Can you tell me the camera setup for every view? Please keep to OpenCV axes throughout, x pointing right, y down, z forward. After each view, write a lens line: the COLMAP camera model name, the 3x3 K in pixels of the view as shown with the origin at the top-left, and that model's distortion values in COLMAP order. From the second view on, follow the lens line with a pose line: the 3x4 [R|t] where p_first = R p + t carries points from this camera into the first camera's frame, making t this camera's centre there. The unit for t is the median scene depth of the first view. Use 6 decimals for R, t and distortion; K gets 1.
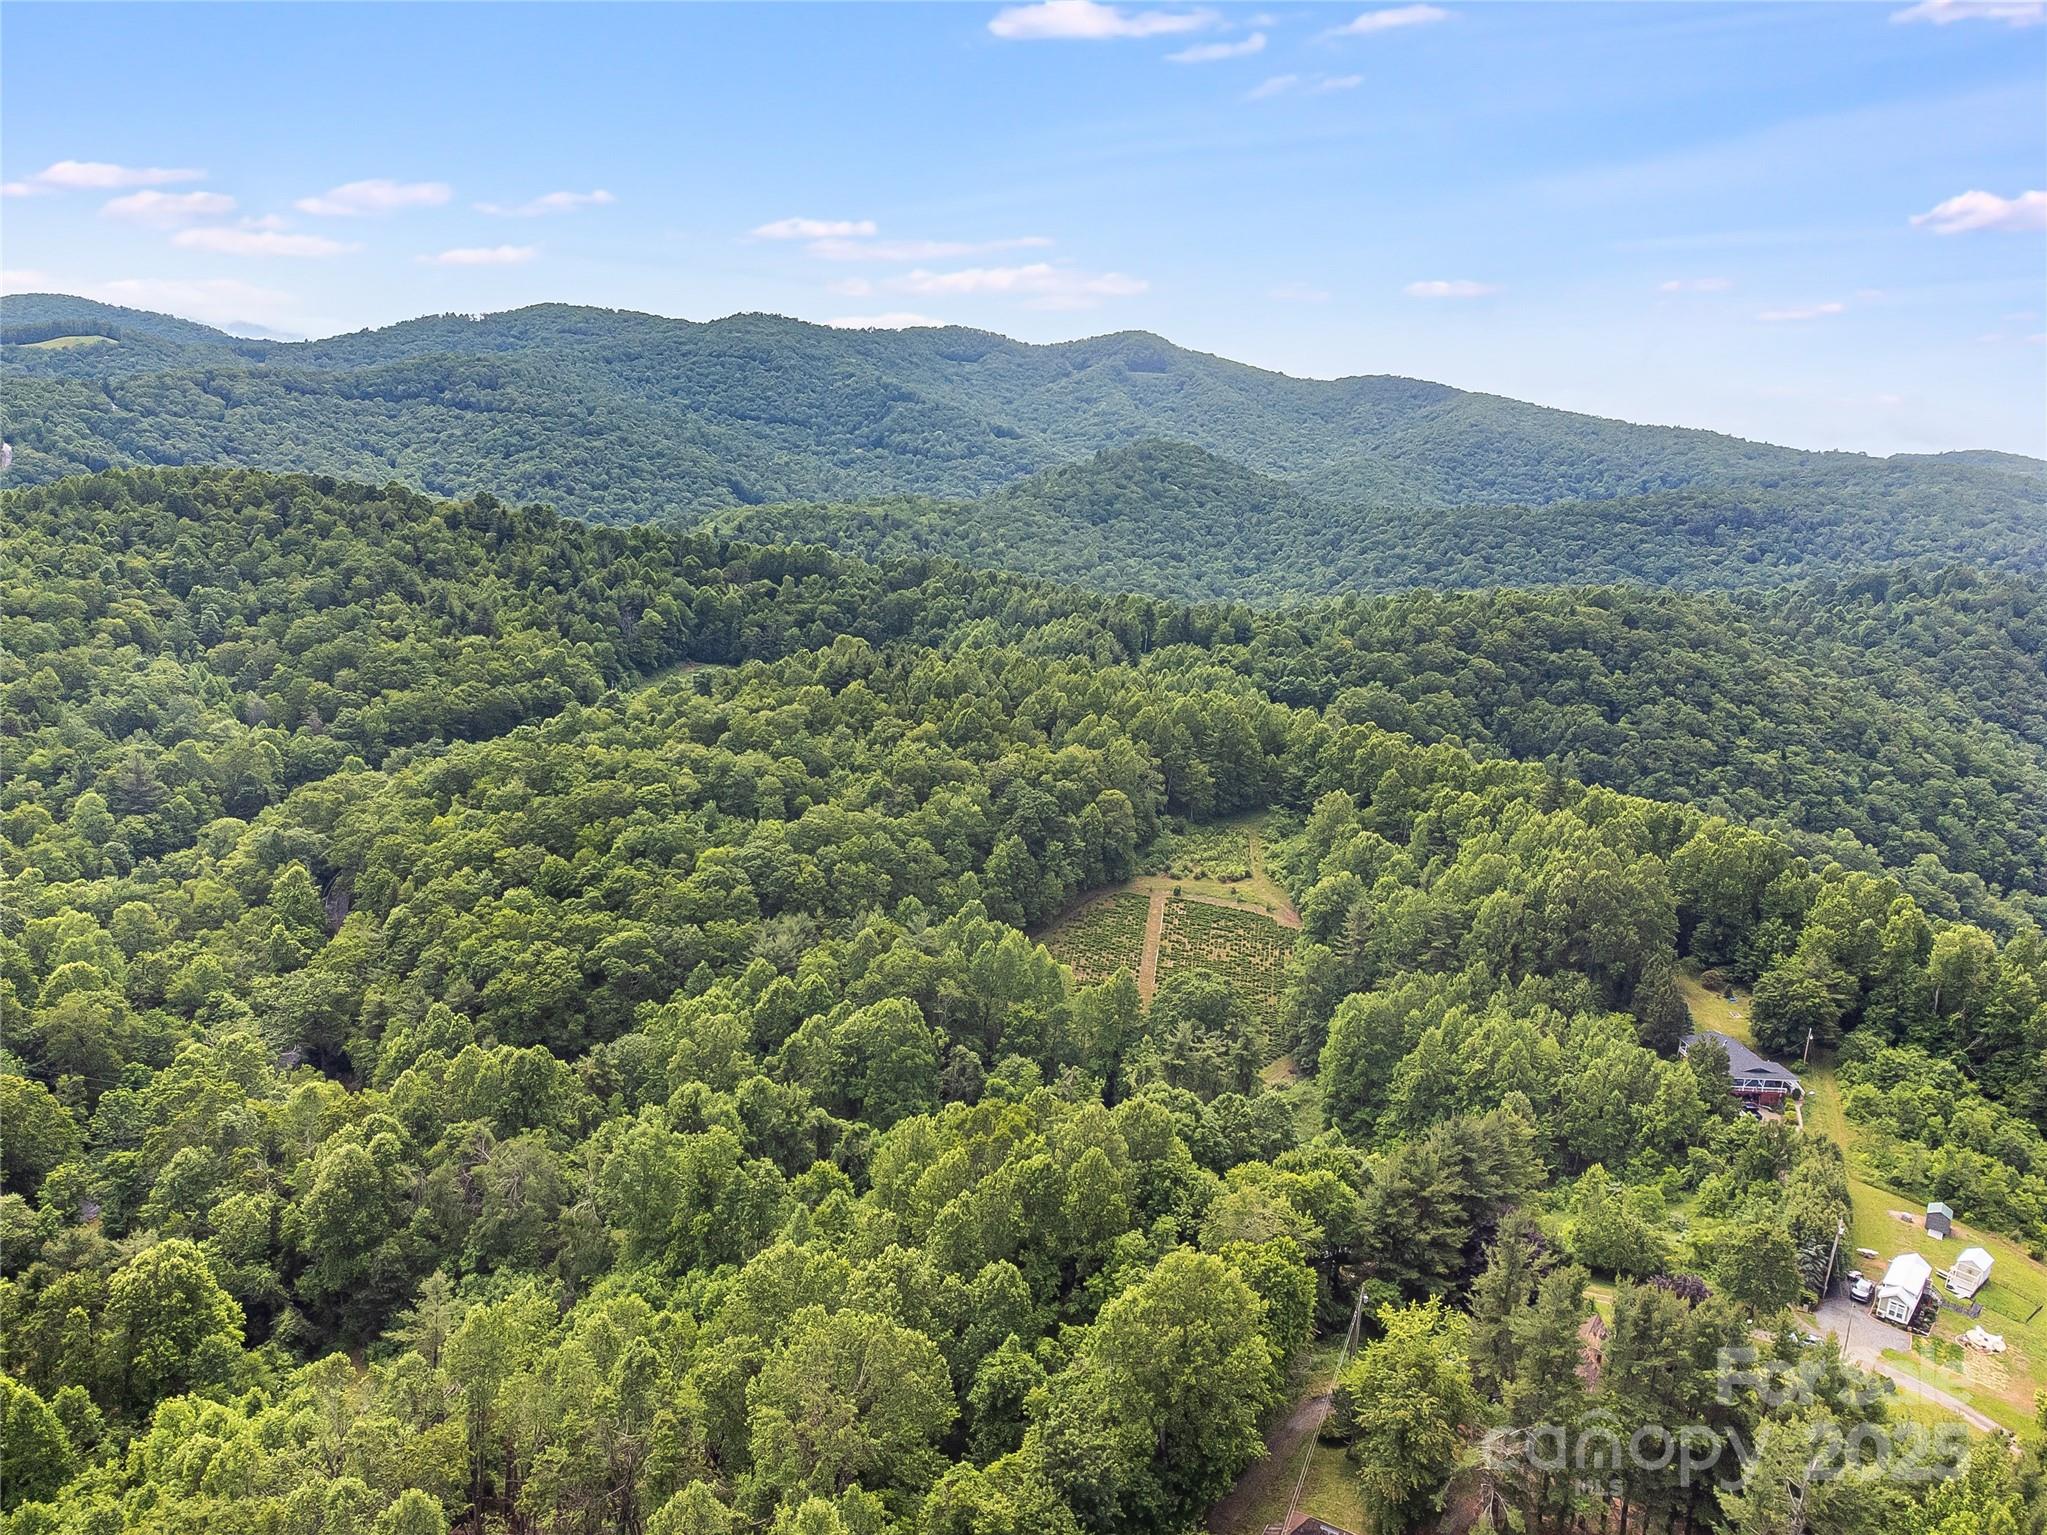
lens RADIAL K [[1544.0, 0, 1030.2], [0, 1544.0, 765.4], [0, 0, 1]] dist [0.055255, -0.072561]
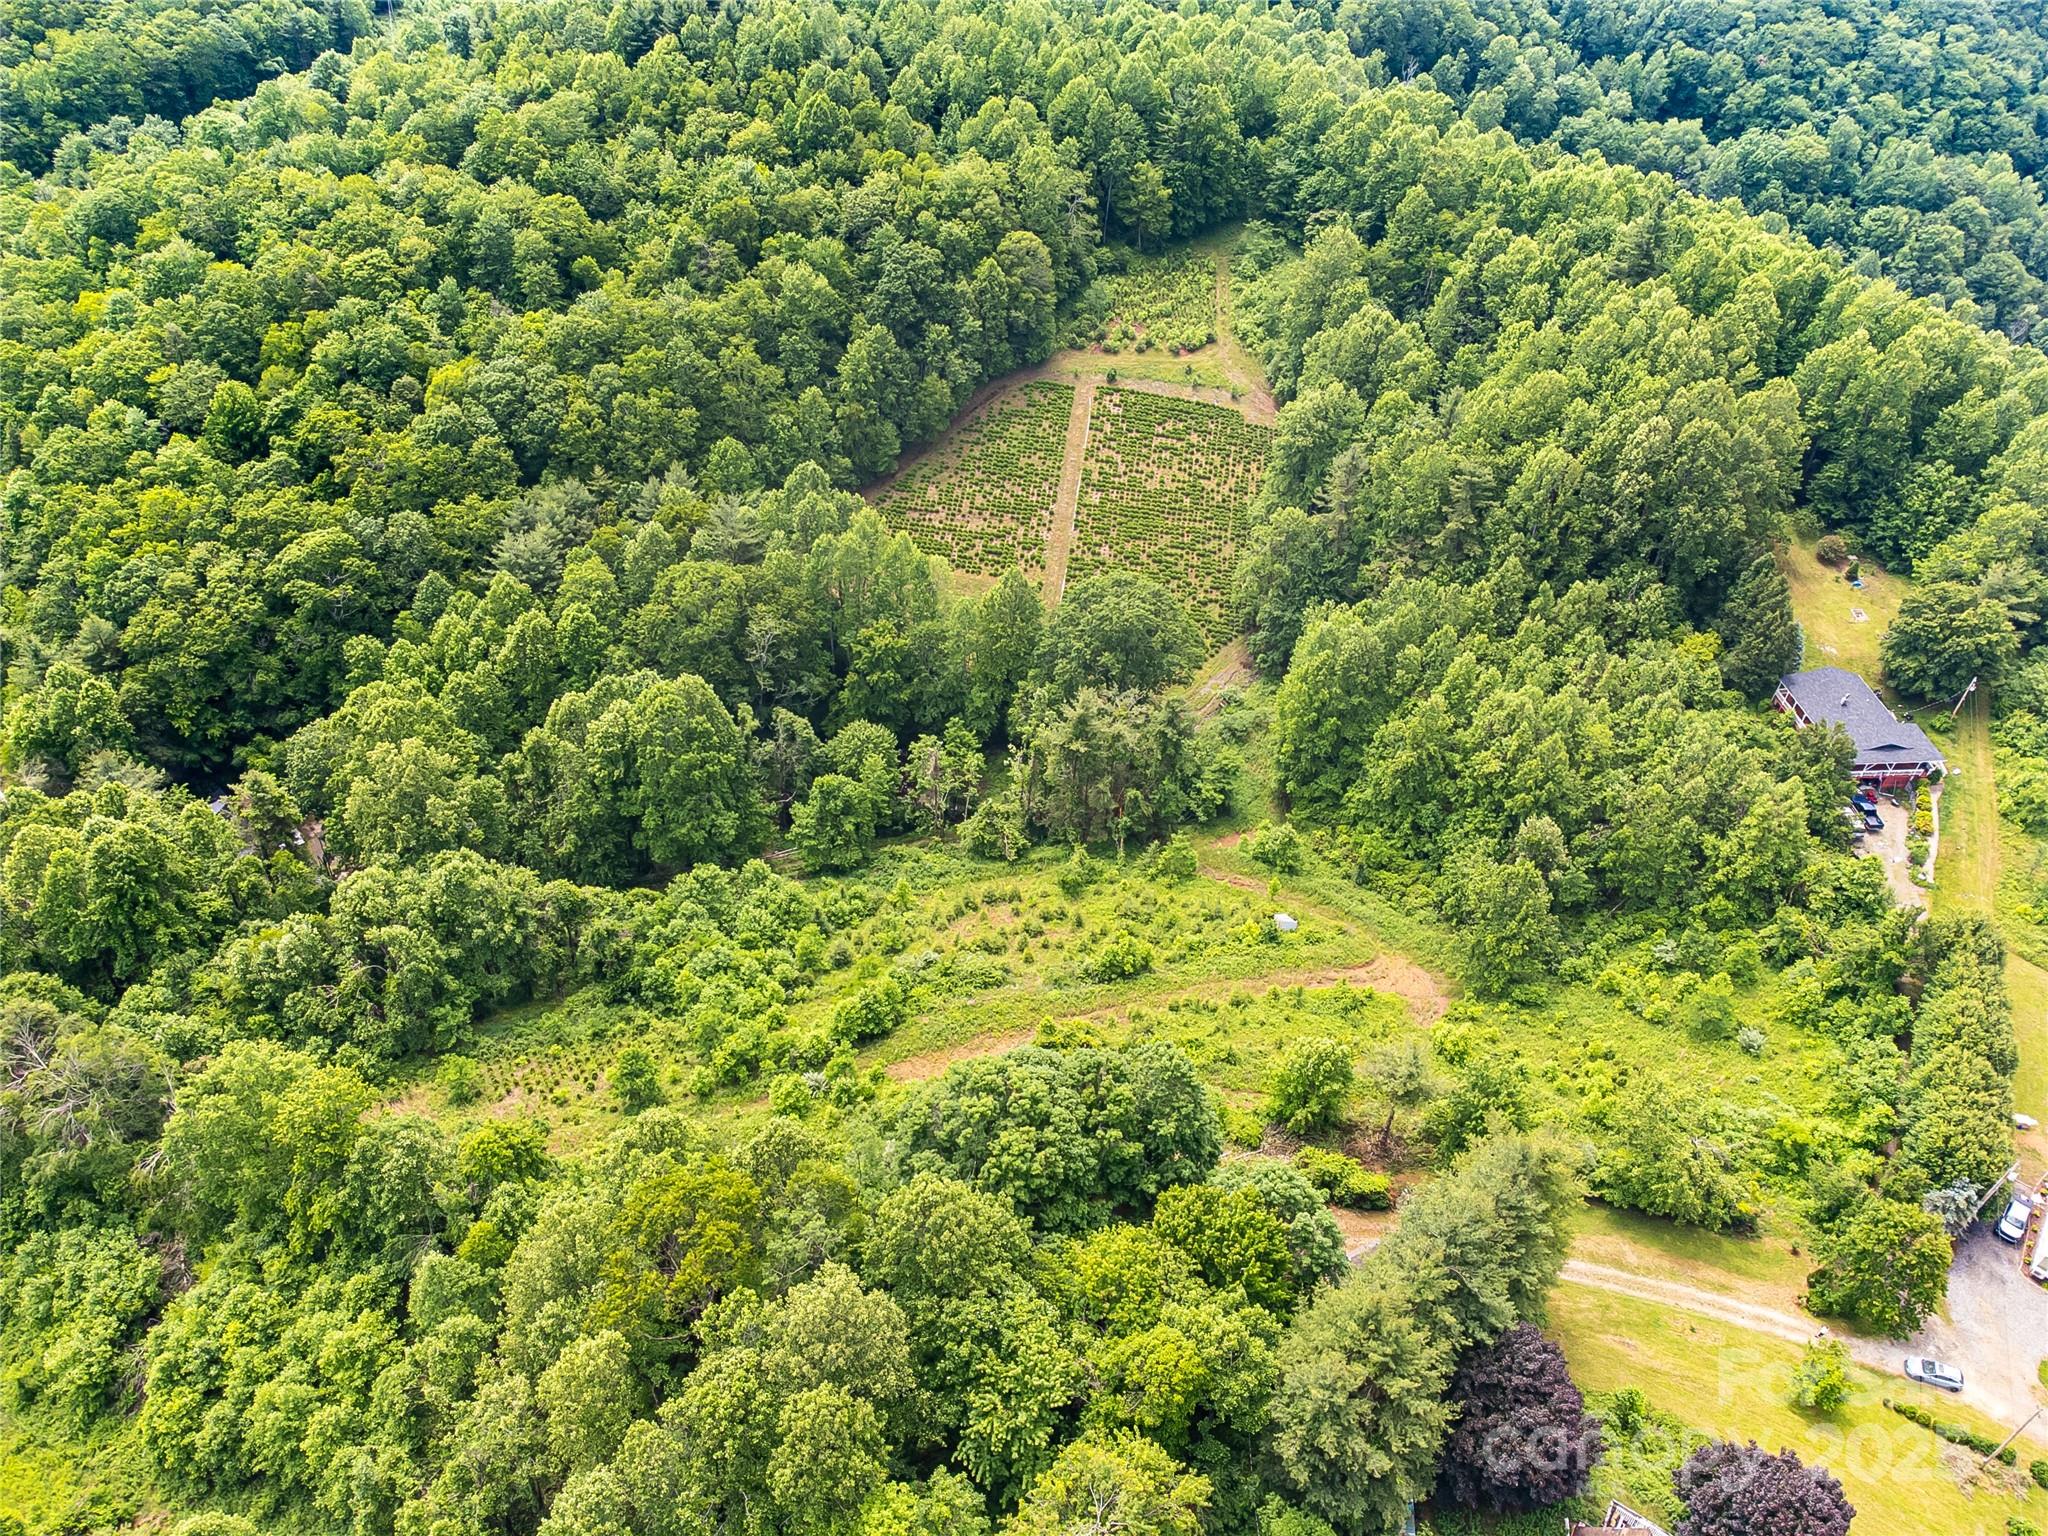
lens RADIAL K [[1519.9, 0, 1029.7], [0, 1519.9, 750.5], [0, 0, 1]] dist [0.023996, 0.005981]
pose [[0.999582, -0.026582, -0.011381, 0.057884], [0.028822, 0.884196, 0.466226, -0.097845], [-0.002330, -0.466359, 0.884593, 0.265509]]
